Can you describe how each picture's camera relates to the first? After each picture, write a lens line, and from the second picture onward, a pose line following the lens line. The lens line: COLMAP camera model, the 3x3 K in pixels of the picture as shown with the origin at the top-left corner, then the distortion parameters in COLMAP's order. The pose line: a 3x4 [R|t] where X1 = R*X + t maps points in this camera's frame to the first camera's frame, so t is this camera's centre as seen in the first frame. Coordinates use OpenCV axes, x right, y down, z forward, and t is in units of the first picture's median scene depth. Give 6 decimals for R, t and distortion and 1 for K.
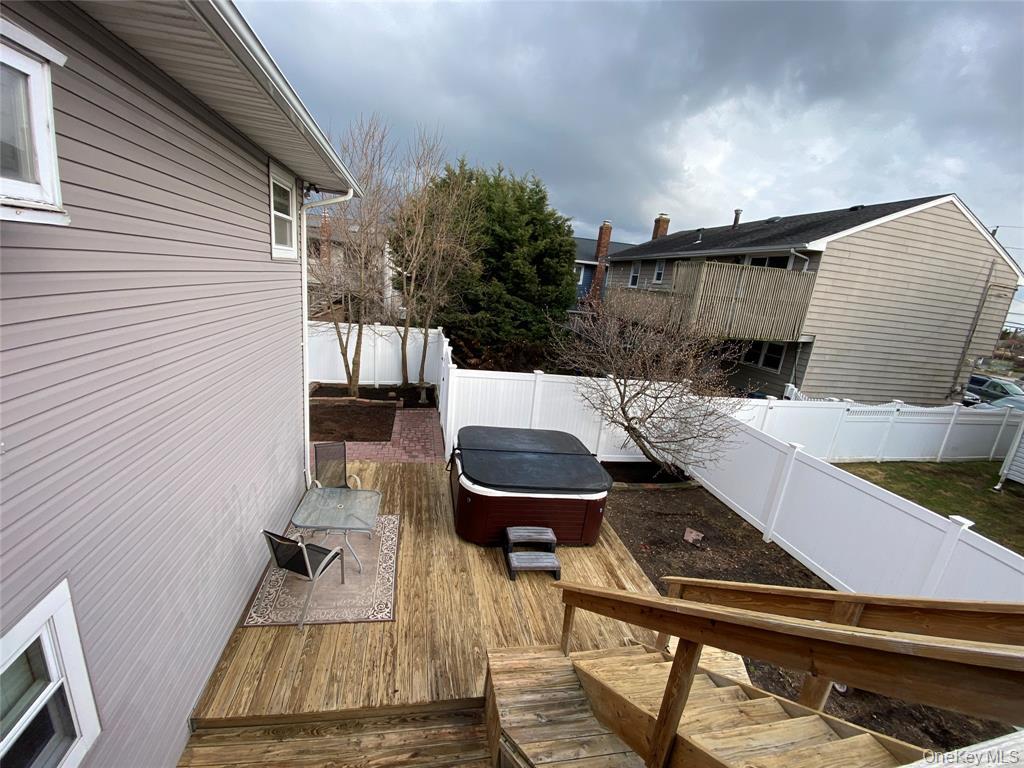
lens RADIAL K [[408.6, 0, 513.2], [0, 408.6, 383.1], [0, 0, 1]] dist [-0.004483, -0.000547]
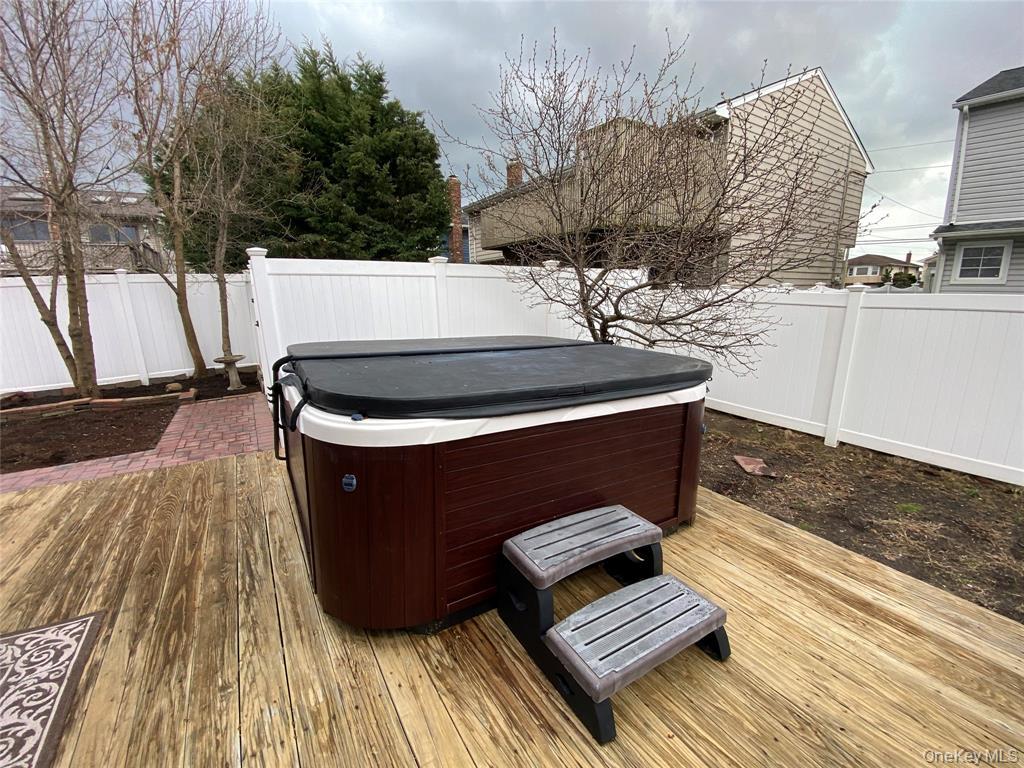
lens RADIAL K [[412.3, 0, 514.3], [0, 412.3, 385.5], [0, 0, 1]] dist [-0.021370, -0.002158]
pose [[0.928125, -0.182467, 0.324484, -0.069746], [0.184515, 0.982519, 0.024731, 0.197427], [-0.323325, 0.036918, 0.945568, 0.594204]]
